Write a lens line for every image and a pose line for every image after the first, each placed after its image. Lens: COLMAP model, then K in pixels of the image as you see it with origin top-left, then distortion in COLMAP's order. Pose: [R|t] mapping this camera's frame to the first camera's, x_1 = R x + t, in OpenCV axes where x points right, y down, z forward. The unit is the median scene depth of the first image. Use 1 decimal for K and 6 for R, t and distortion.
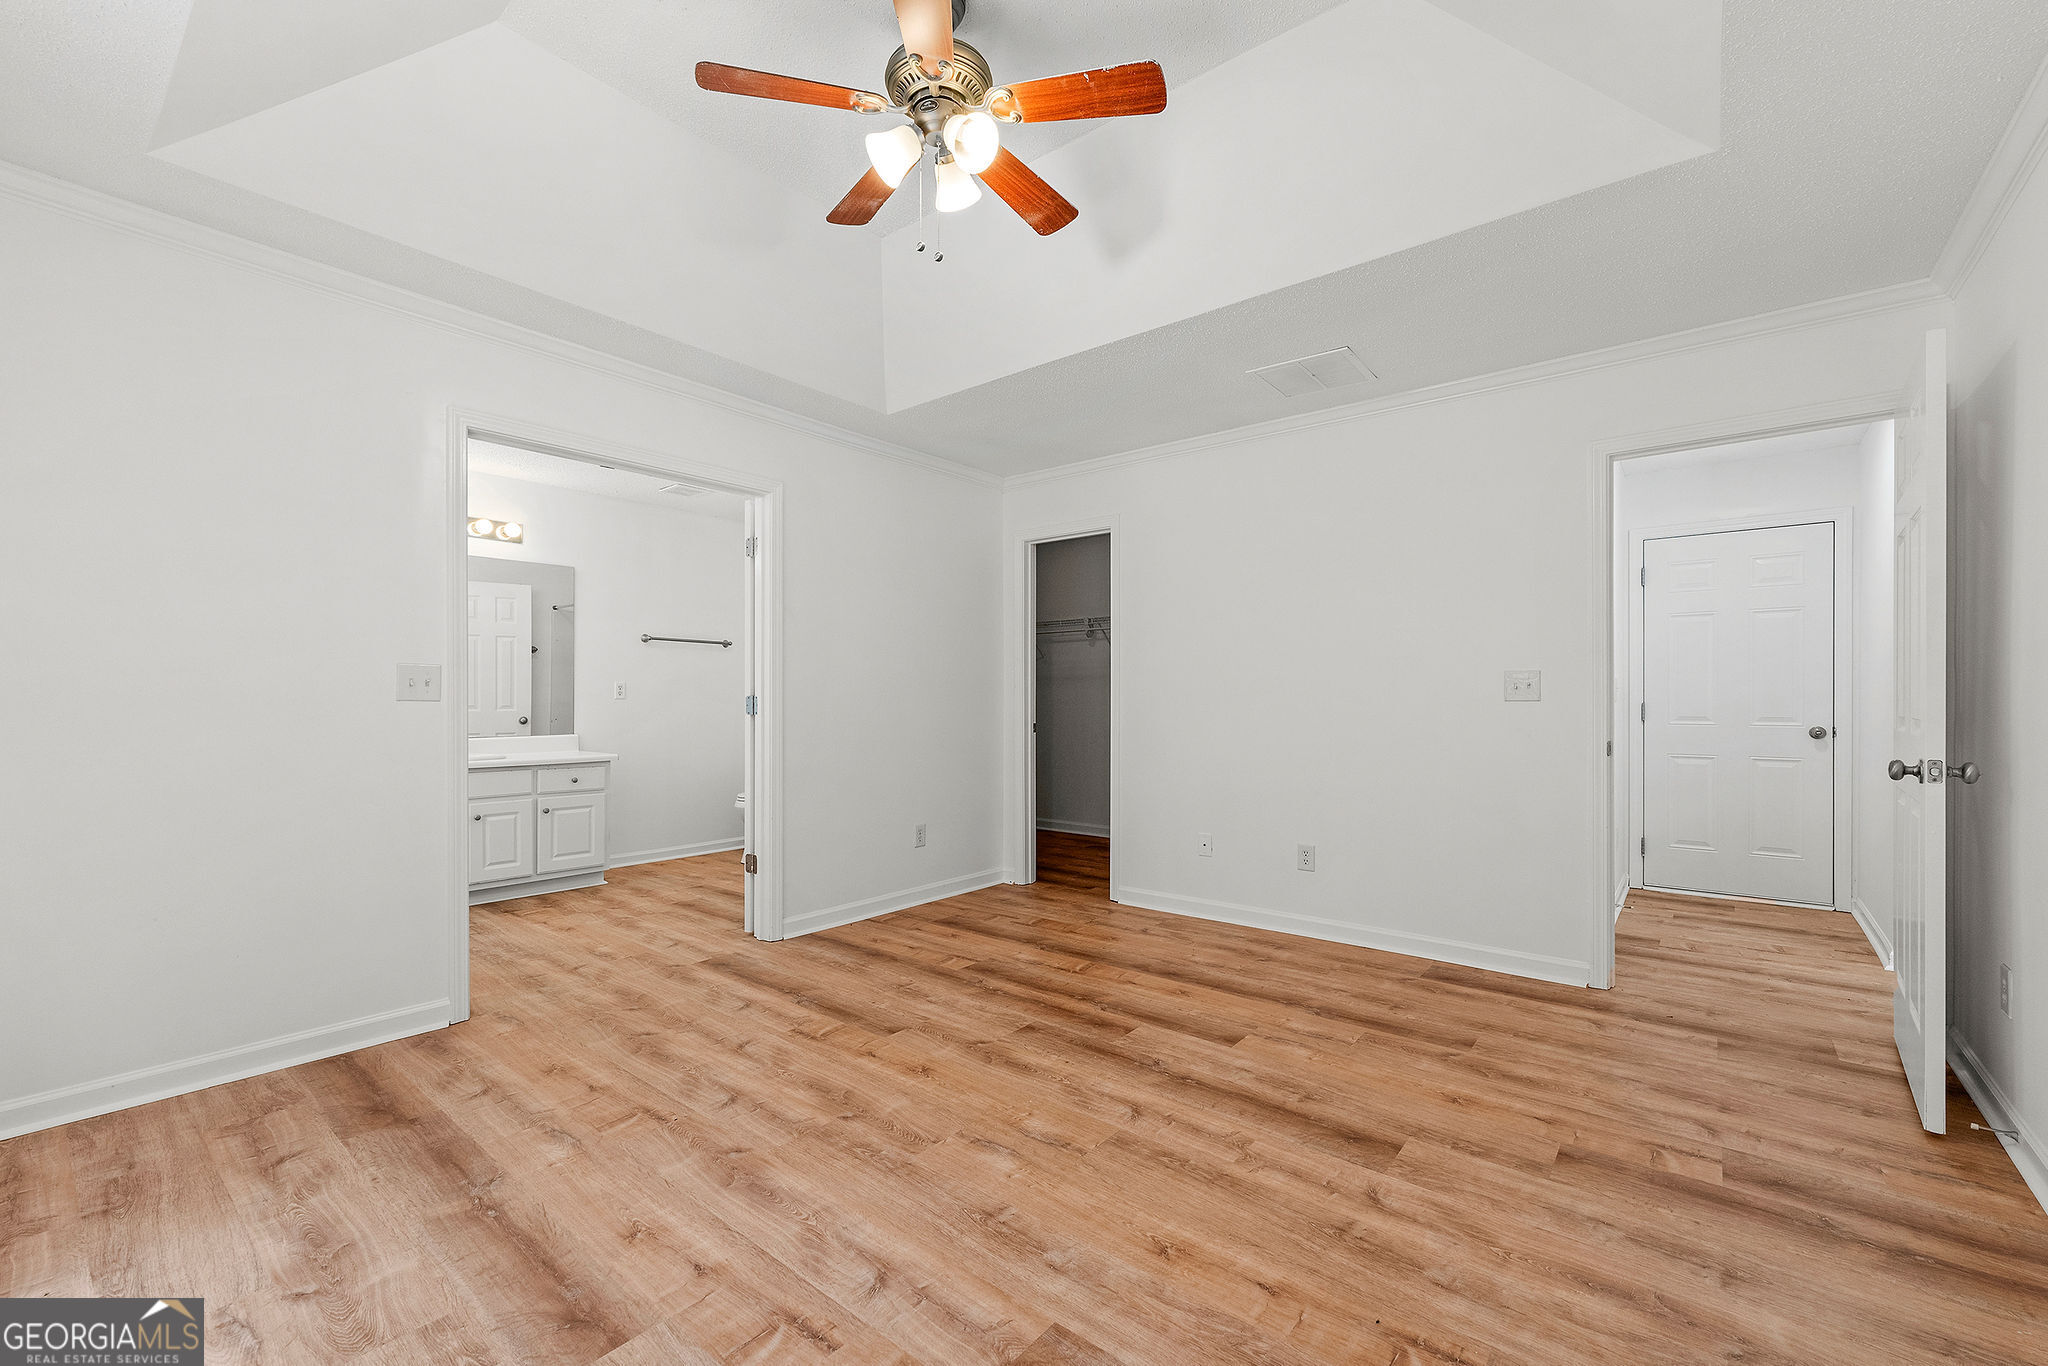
lens RADIAL K [[827.4, 0, 1019.7], [0, 827.4, 681.7], [0, 0, 1]] dist [-0.000603, -0.000267]
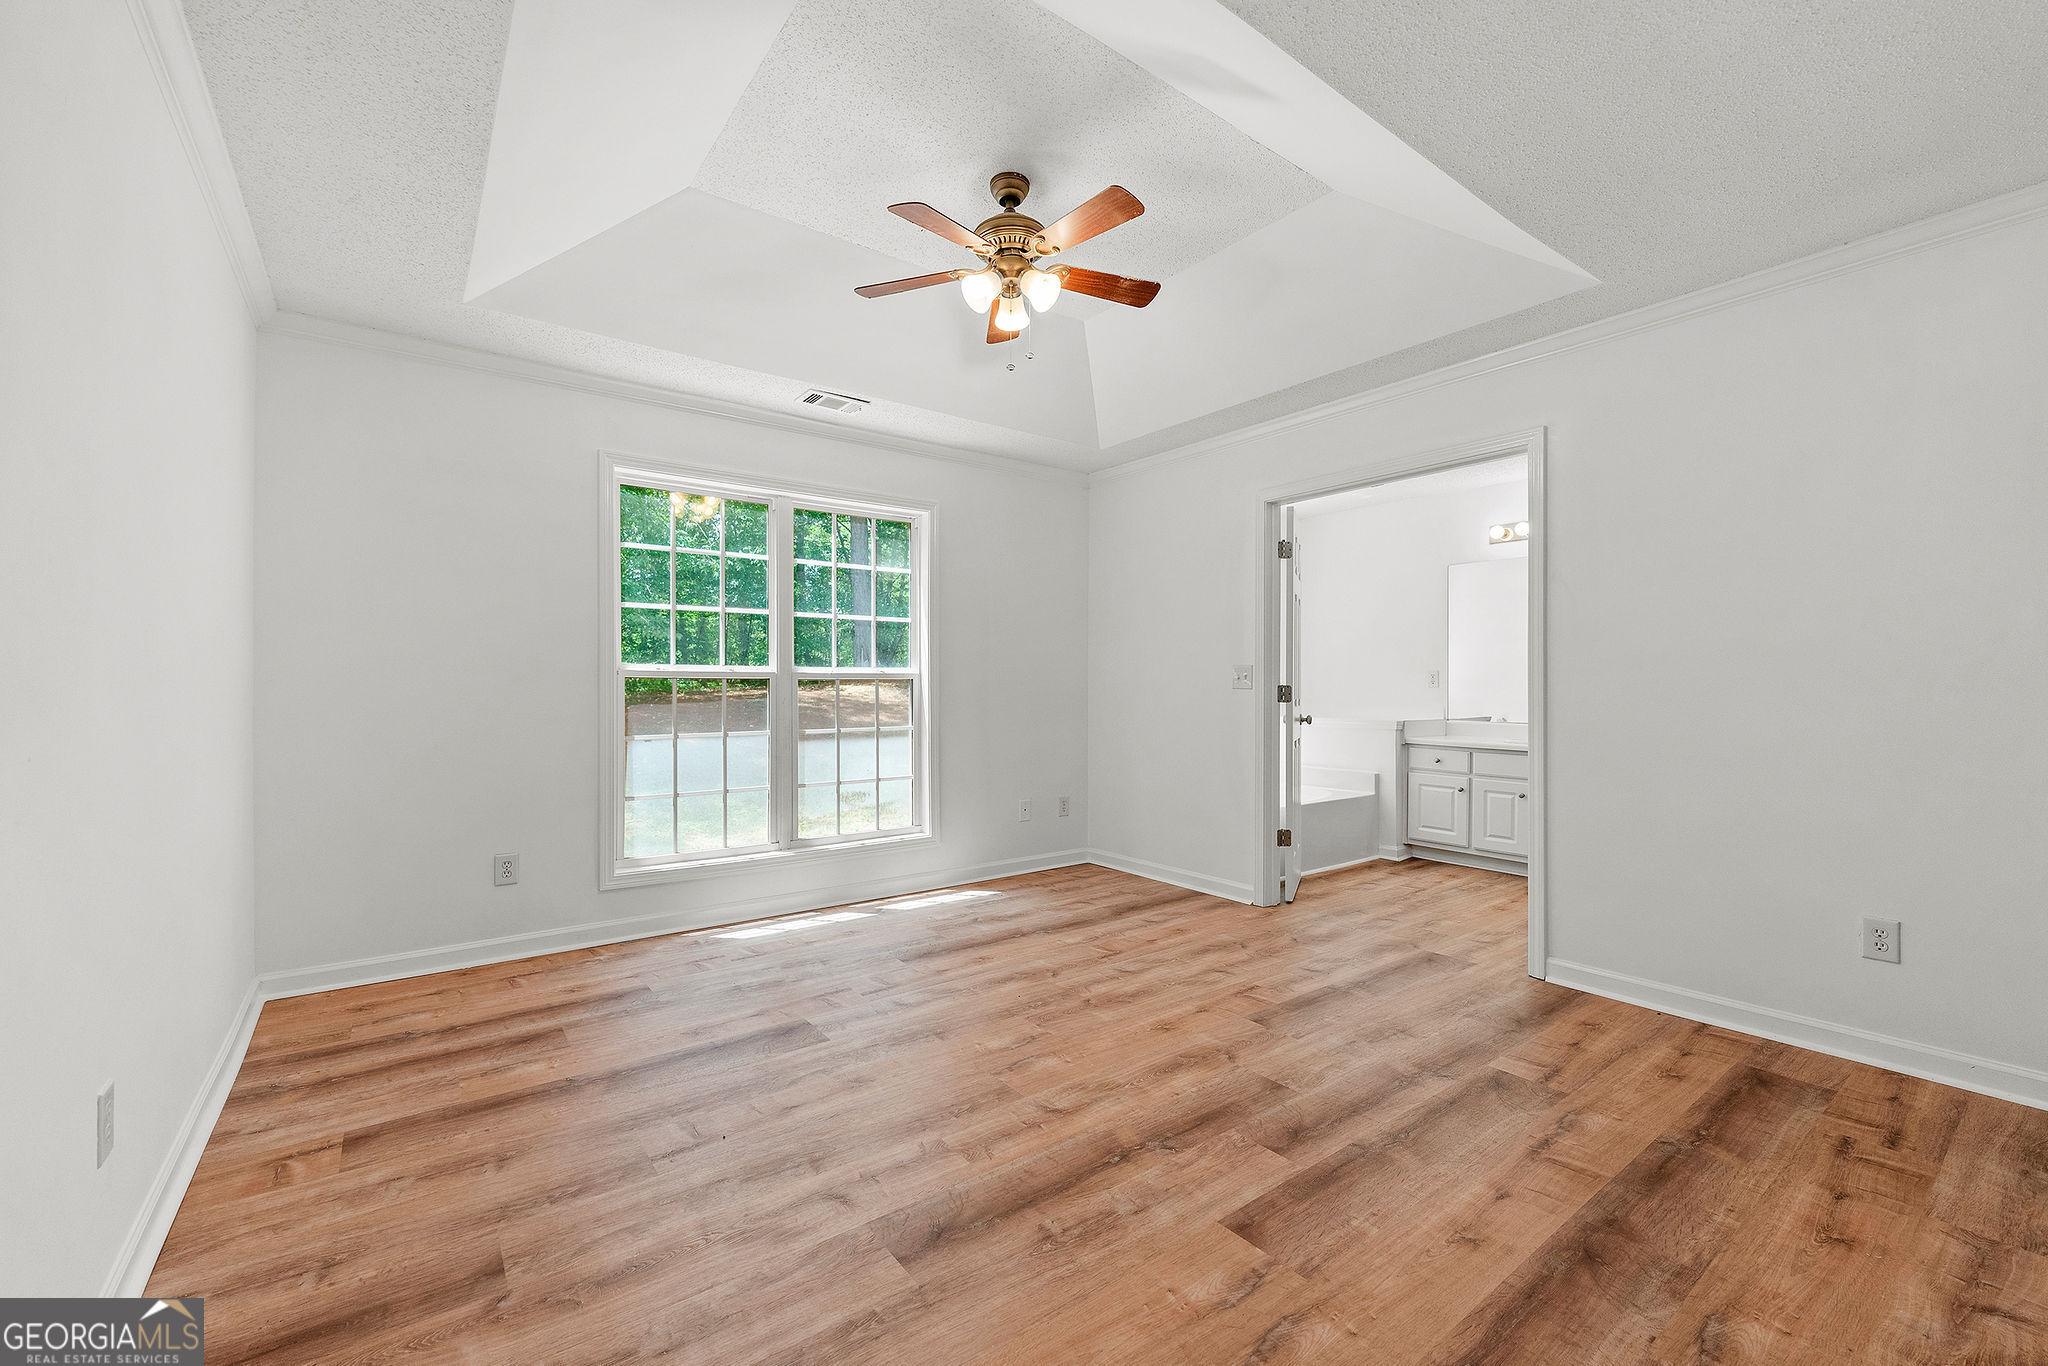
lens RADIAL K [[827.4, 0, 1019.7], [0, 827.4, 681.7], [0, 0, 1]] dist [-0.000603, -0.000267]
pose [[-0.231536, -0.008555, -0.972789, 0.980943], [0.018636, 0.999739, -0.013228, 0.026216], [0.972648, -0.021192, -0.231316, 1.068220]]
